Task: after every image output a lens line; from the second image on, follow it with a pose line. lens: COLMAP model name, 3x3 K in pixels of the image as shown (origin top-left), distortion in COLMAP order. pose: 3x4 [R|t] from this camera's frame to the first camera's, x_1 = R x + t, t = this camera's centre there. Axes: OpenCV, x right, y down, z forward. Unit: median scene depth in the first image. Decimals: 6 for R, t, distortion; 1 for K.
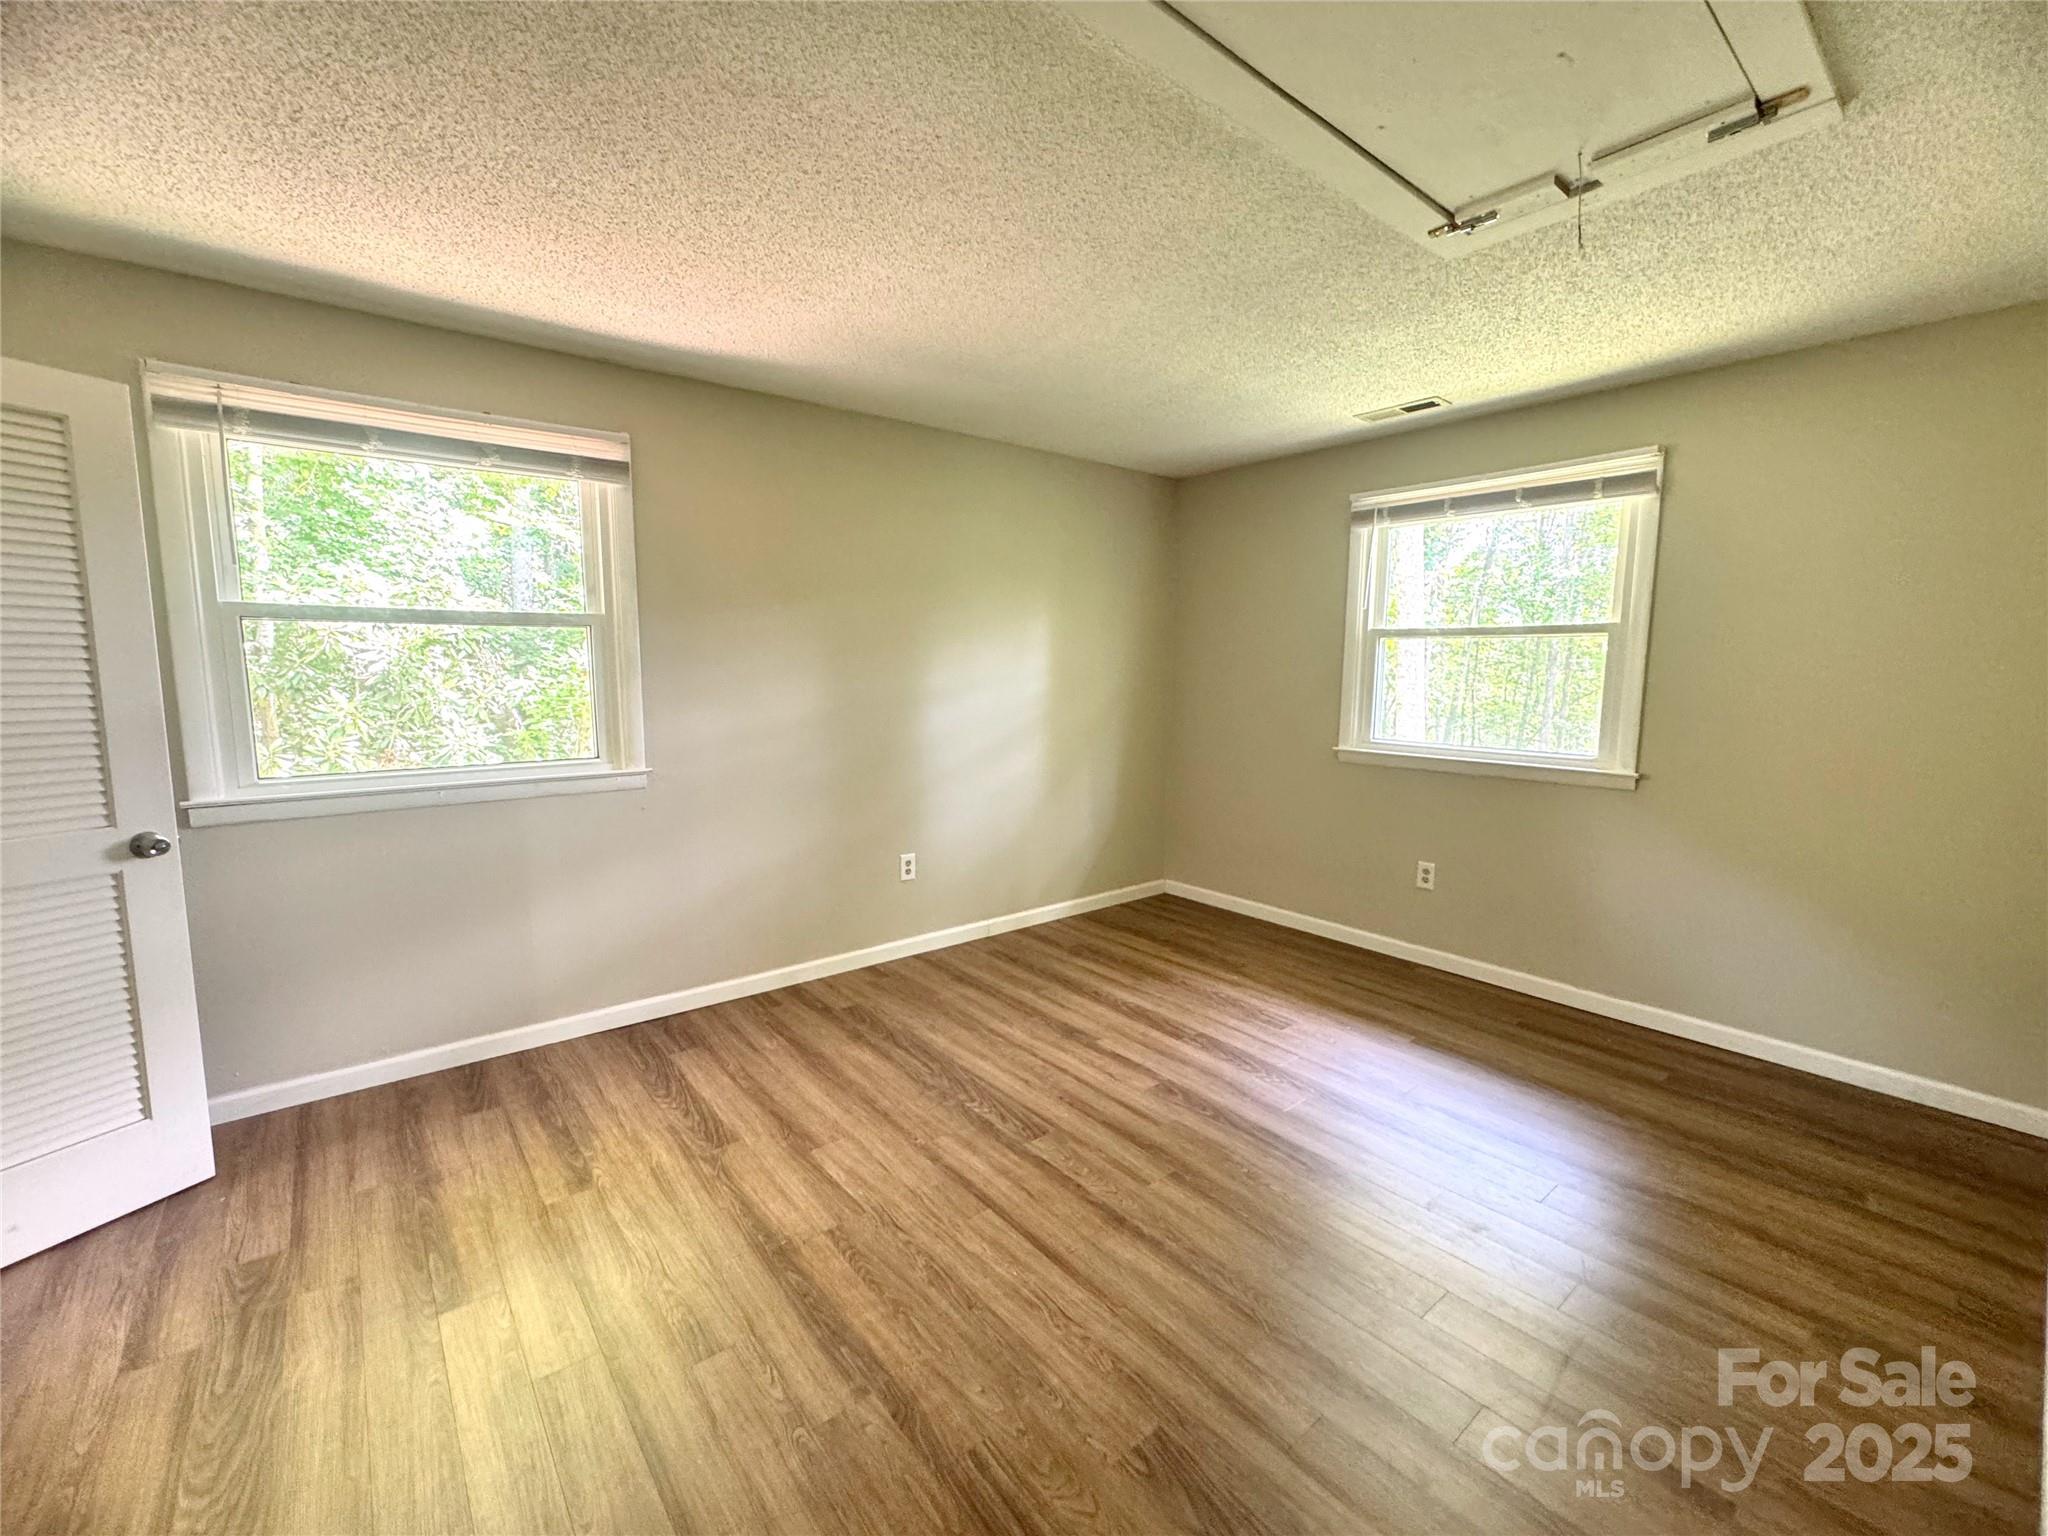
lens RADIAL K [[862.0, 0, 1027.0], [0, 862.0, 769.4], [0, 0, 1]] dist [-0.000879, -0.000124]
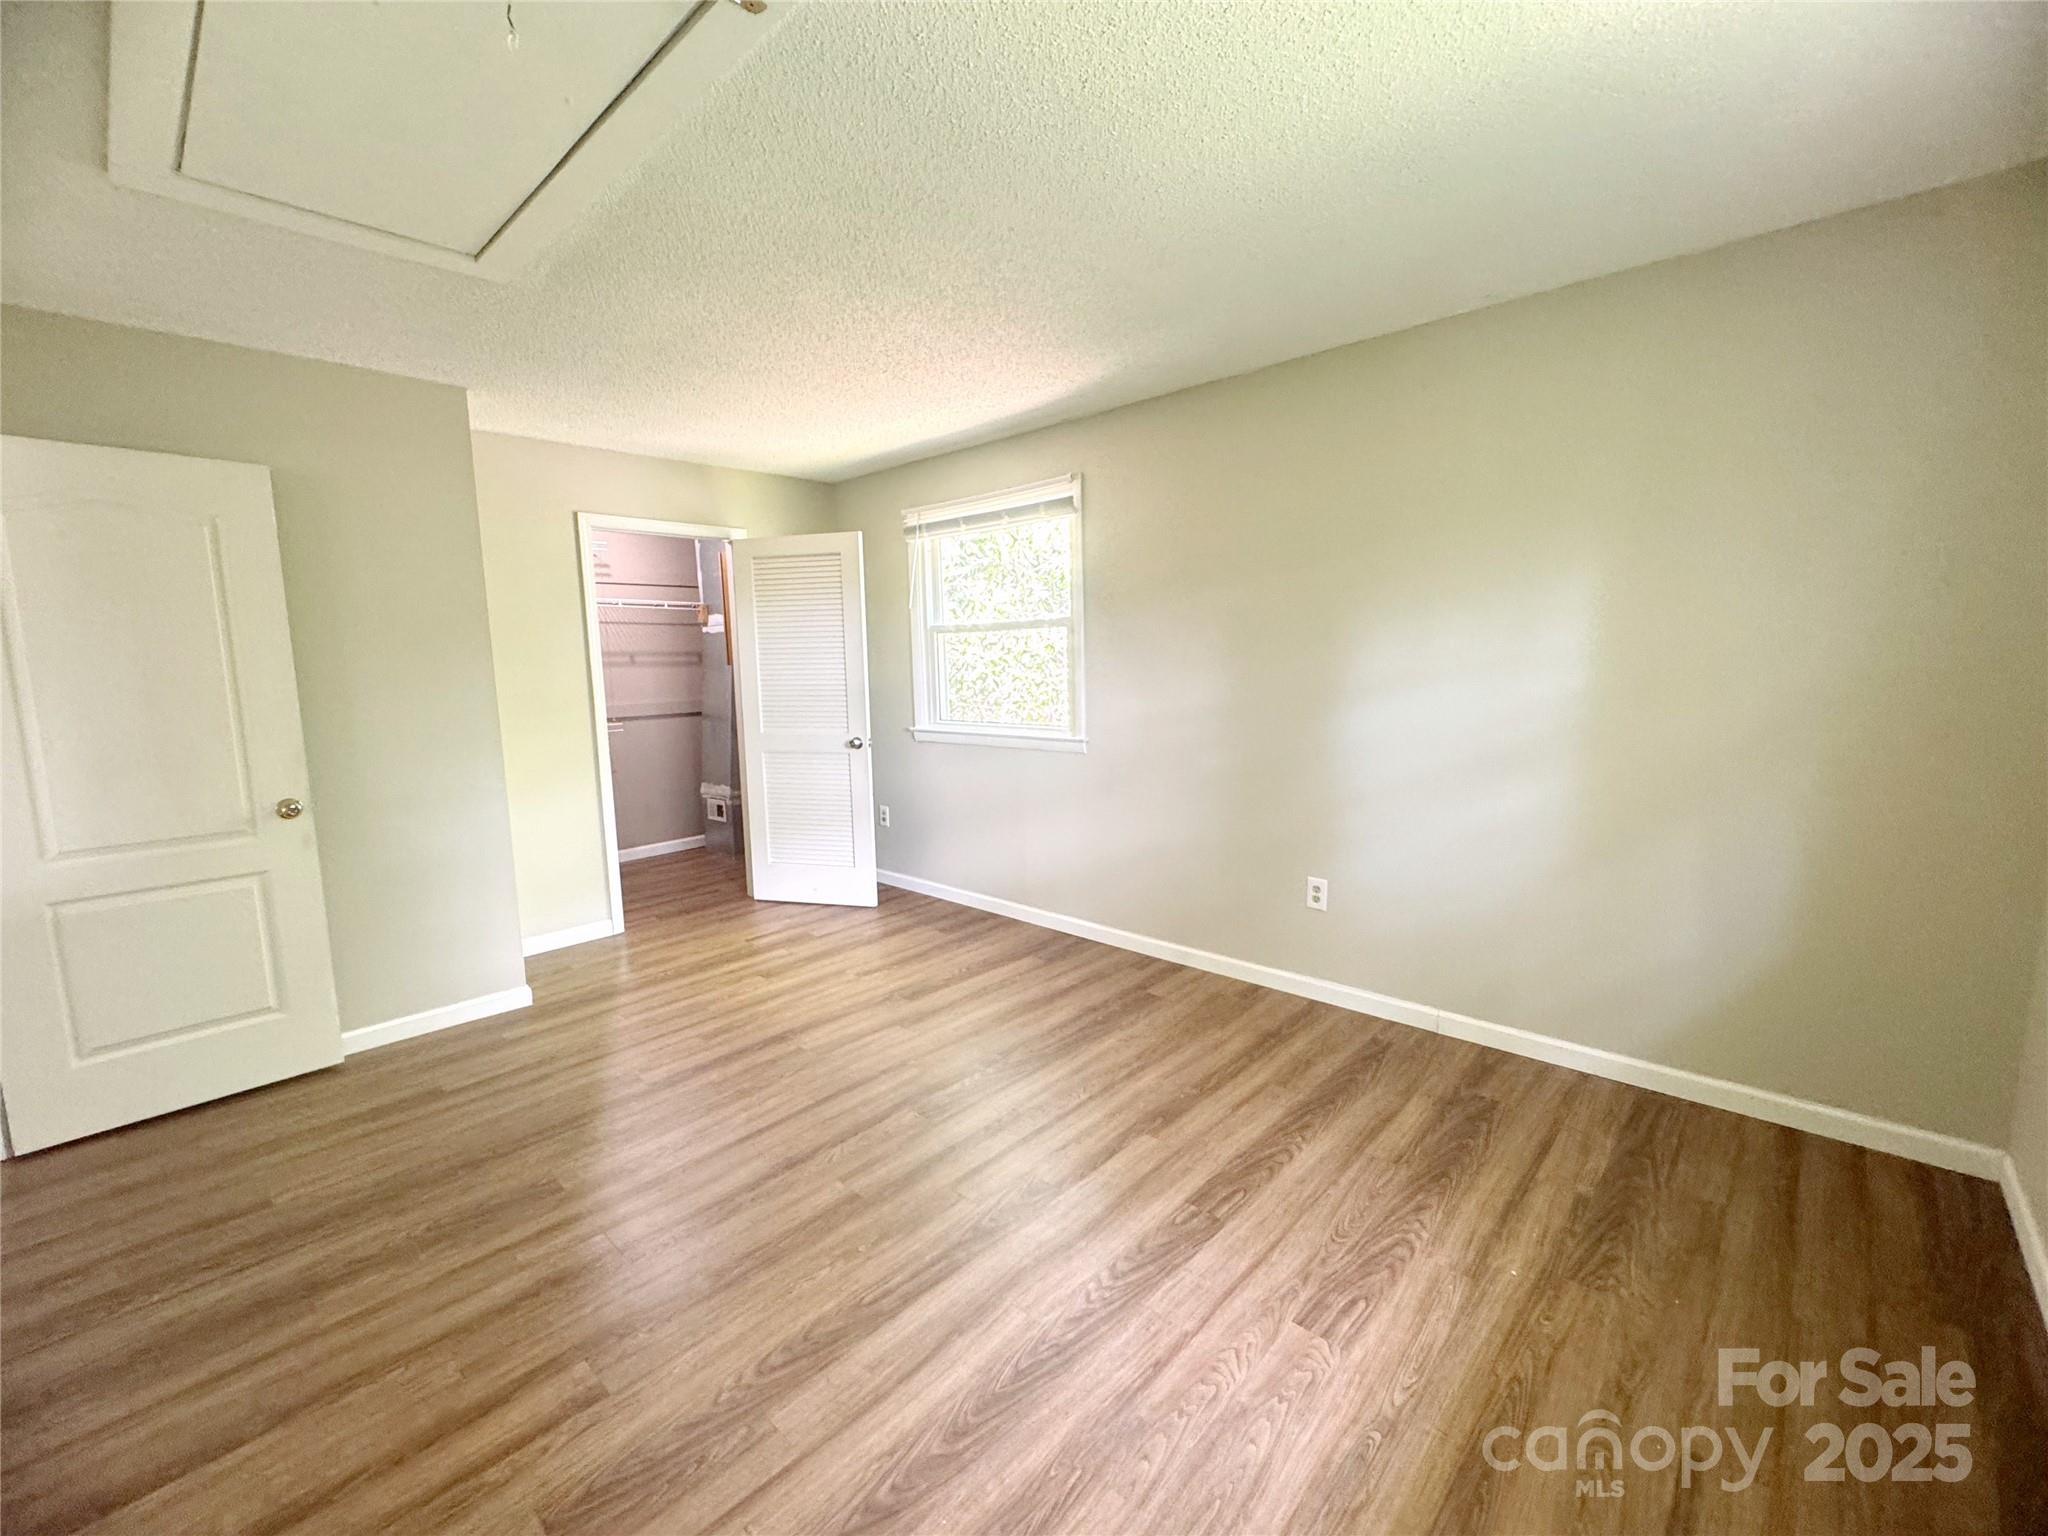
lens RADIAL K [[862.0, 0, 1027.0], [0, 862.0, 769.4], [0, 0, 1]] dist [-0.000879, -0.000124]
pose [[0.125401, 0.125594, -0.984124, 0.751692], [-0.100265, 0.988480, 0.113374, -0.085579], [0.987027, 0.084456, 0.136549, 0.715103]]
